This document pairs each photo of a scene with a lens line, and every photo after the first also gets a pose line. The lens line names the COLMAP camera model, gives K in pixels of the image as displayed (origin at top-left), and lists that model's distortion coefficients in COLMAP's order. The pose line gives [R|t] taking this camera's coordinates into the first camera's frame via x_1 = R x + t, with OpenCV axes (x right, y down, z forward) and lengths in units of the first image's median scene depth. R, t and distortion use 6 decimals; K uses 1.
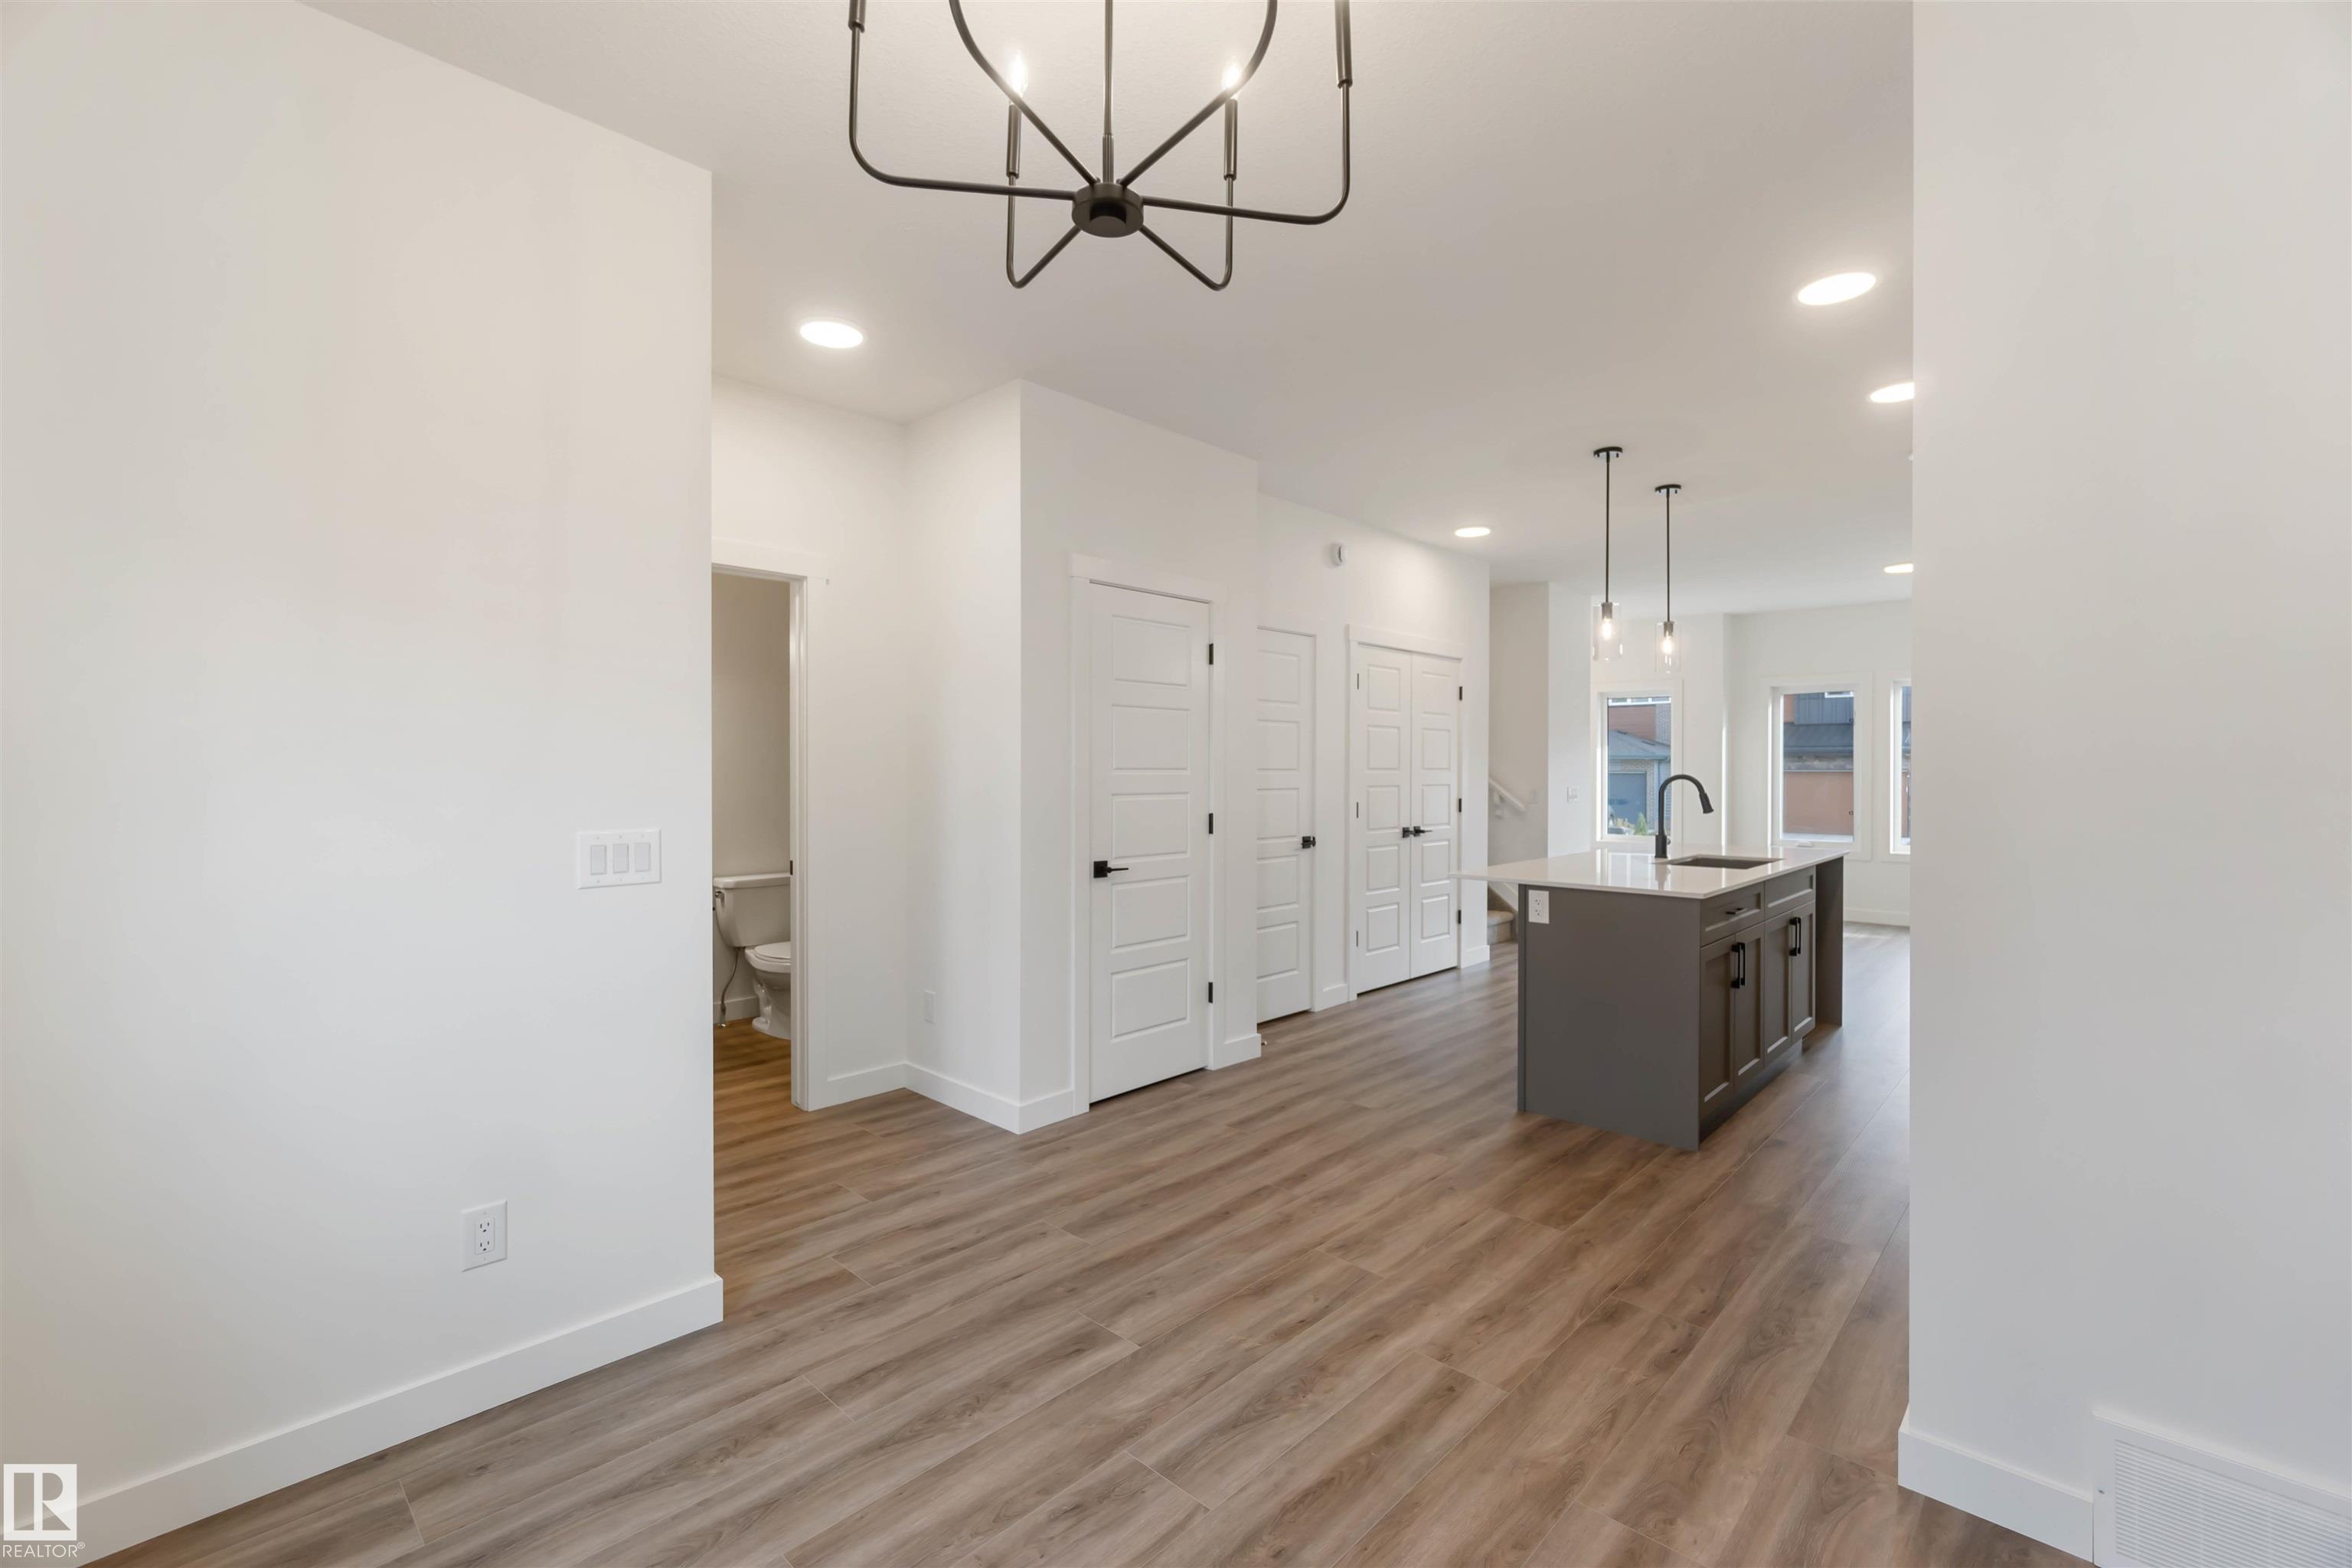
lens RADIAL K [[1022.5, 0, 1163.8], [0, 1022.5, 783.0], [0, 0, 1]] dist [-0.000716, -0.000078]
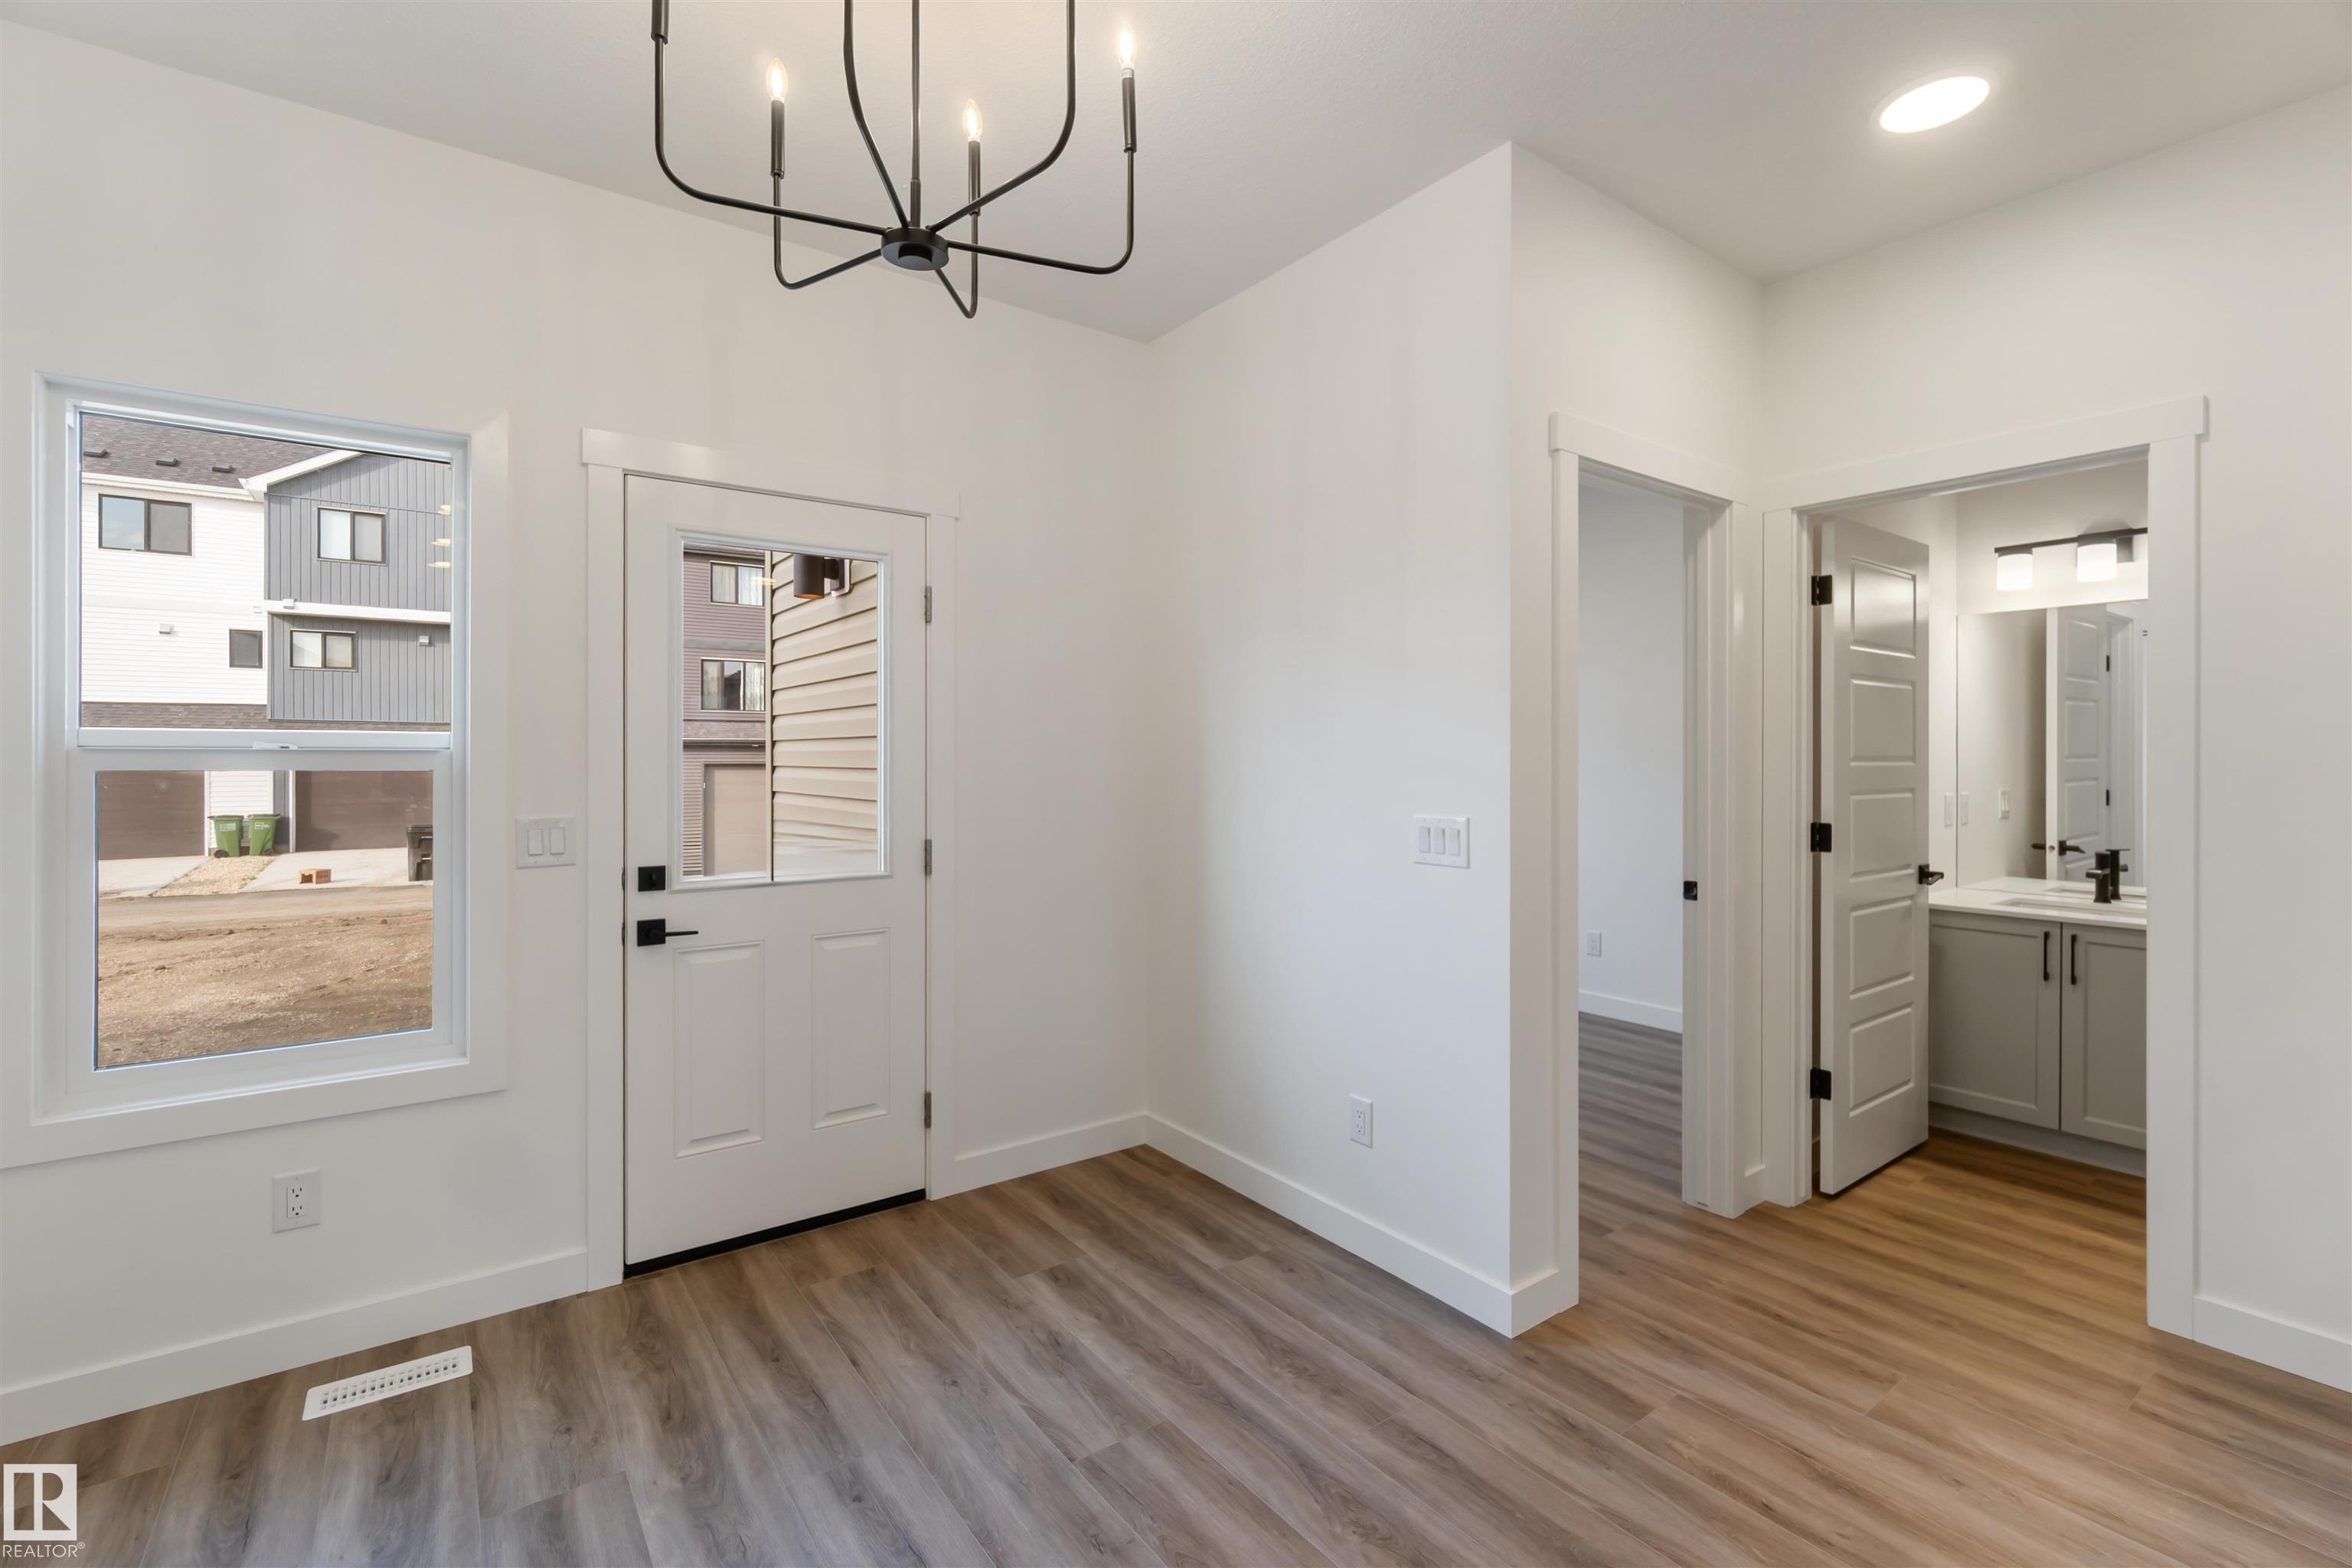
lens RADIAL K [[1052.3, 0, 1169.1], [0, 1052.3, 769.4], [0, 0, 1]] dist [0.002550, -0.000336]
pose [[-0.183678, 0.010595, -0.982929, 0.534940], [-0.012106, 0.999842, 0.013039, -0.010917], [0.982912, 0.014295, -0.183521, 0.789098]]
